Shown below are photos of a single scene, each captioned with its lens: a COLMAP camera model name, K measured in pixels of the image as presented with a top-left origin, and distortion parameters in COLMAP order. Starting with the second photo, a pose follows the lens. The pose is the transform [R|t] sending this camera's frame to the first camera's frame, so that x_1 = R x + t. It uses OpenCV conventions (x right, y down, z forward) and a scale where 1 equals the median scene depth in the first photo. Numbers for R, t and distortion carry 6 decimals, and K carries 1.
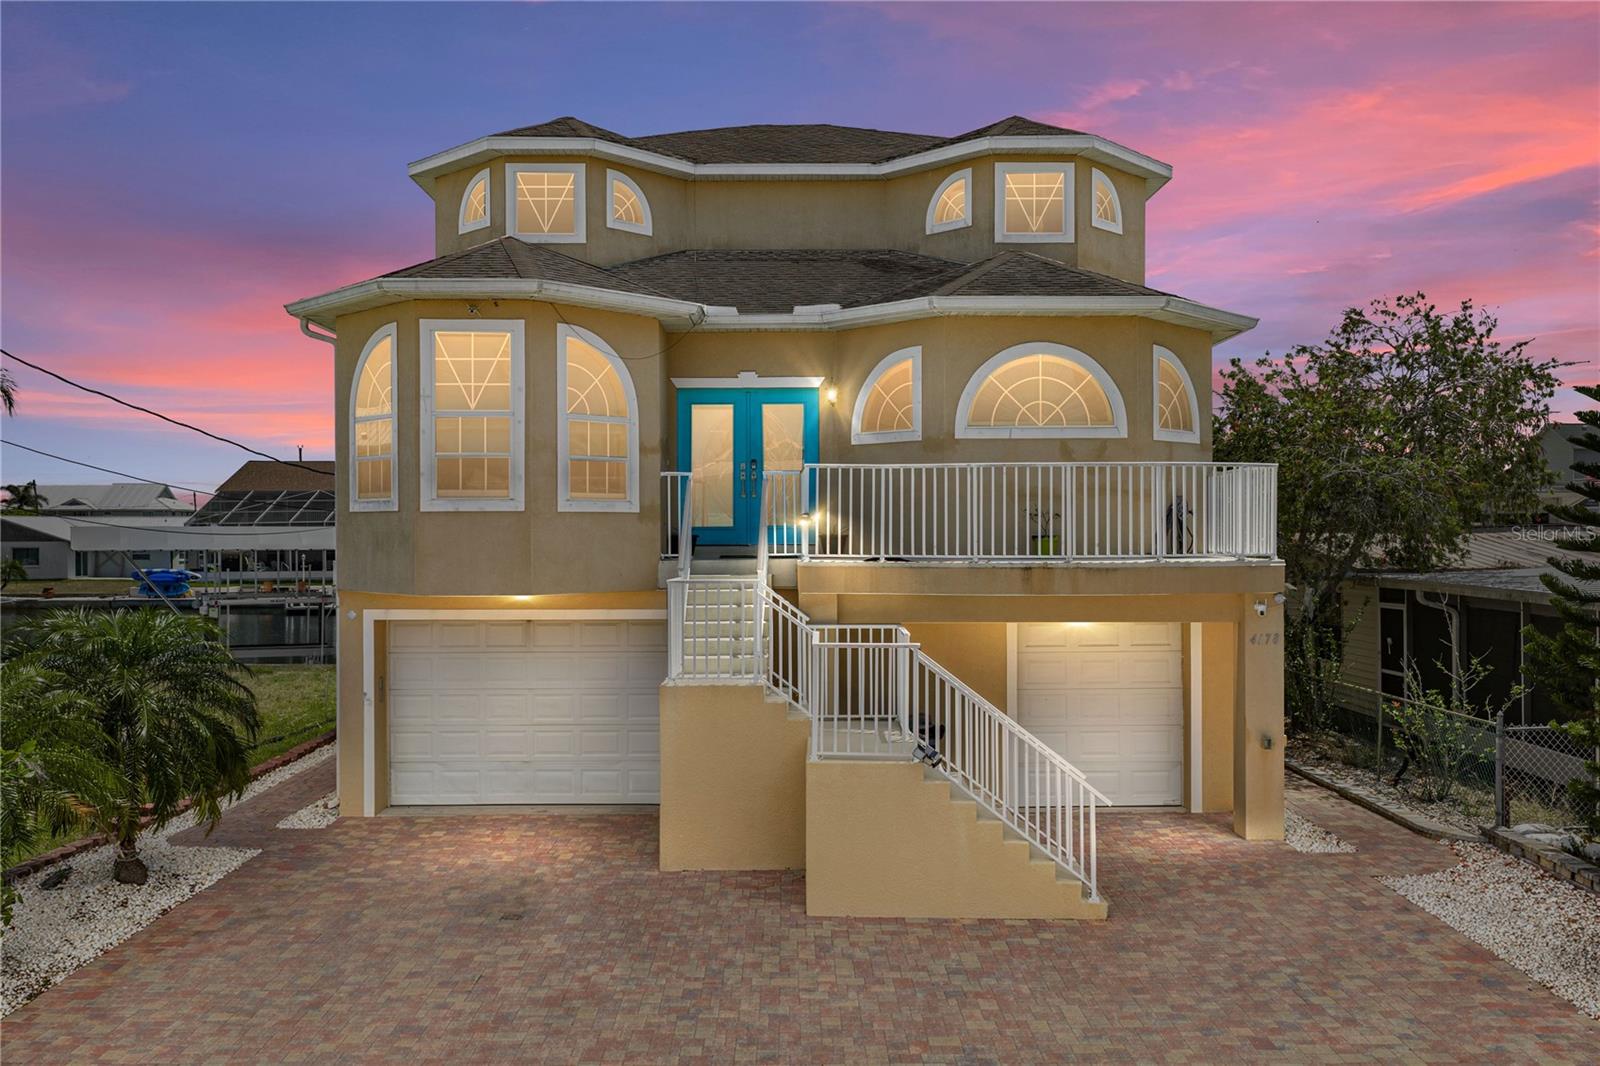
lens RADIAL K [[1343.5, 0, 799.6], [0, 1343.5, 549.8], [0, 0, 1]] dist [0.029417, -0.004505]
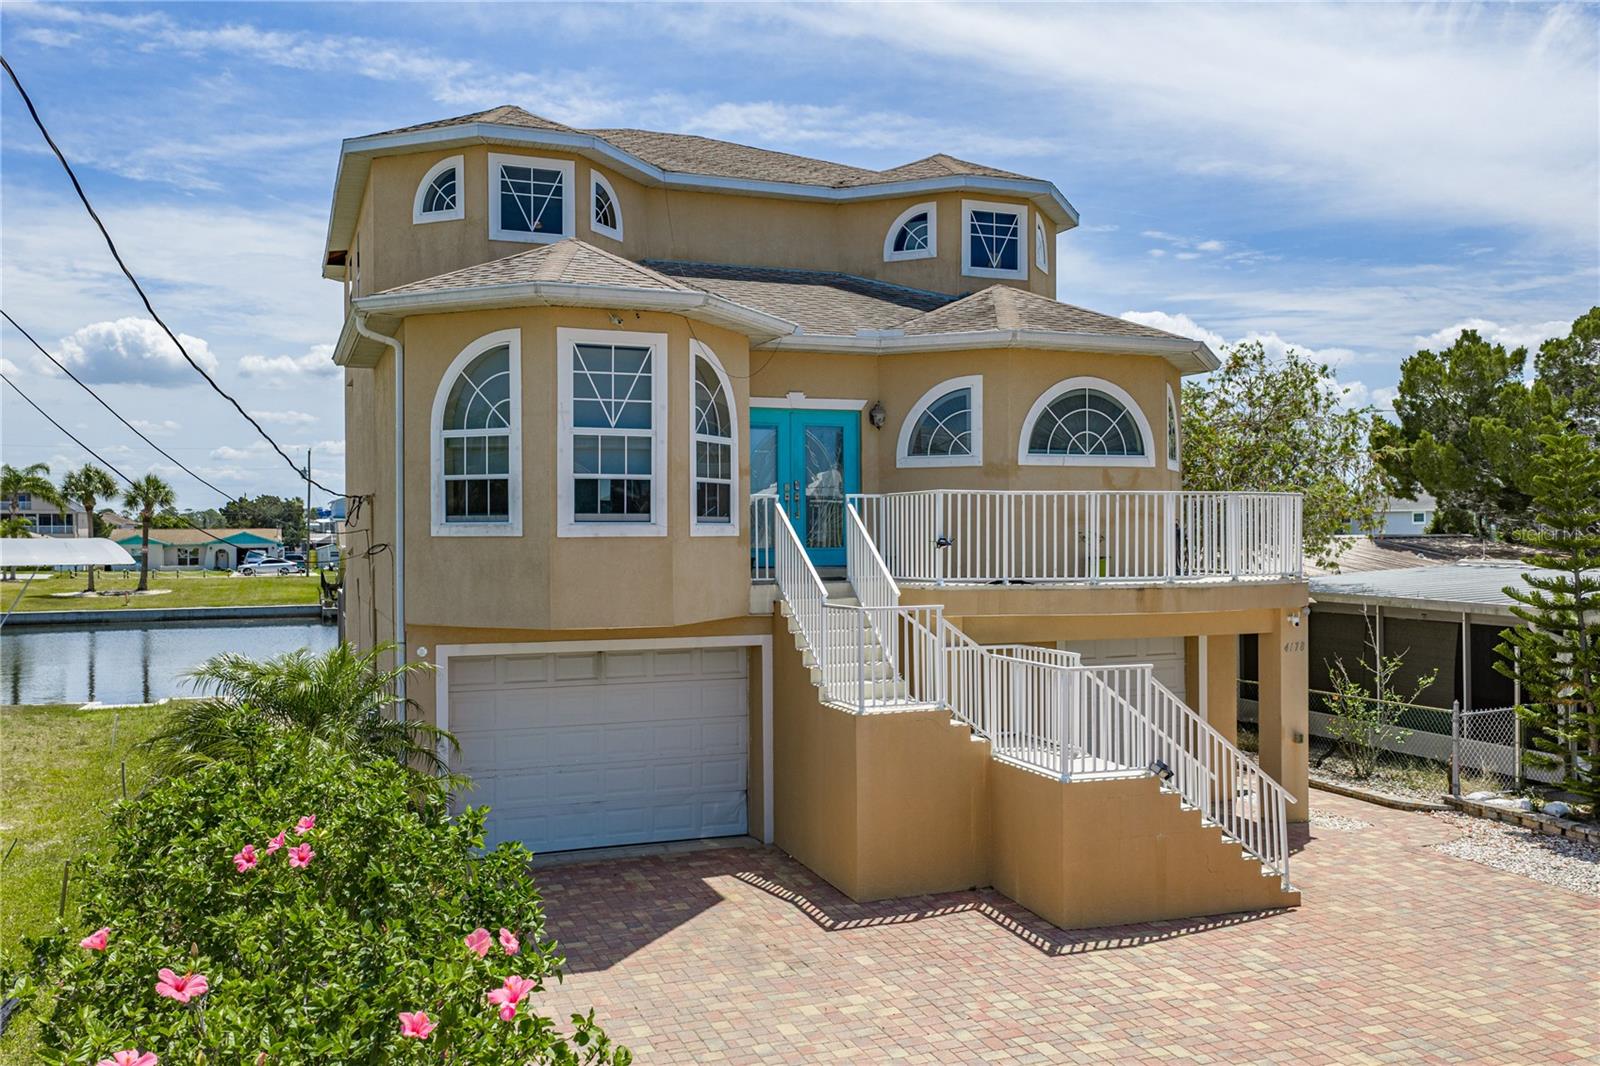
lens RADIAL K [[1343.5, 0, 799.6], [0, 1343.5, 549.8], [0, 0, 1]] dist [0.029417, -0.004505]
pose [[0.931569, -0.006593, 0.363505, -0.464814], [0.007625, 0.999970, -0.001405, -0.017637], [-0.363485, 0.004080, 0.931591, 0.090140]]
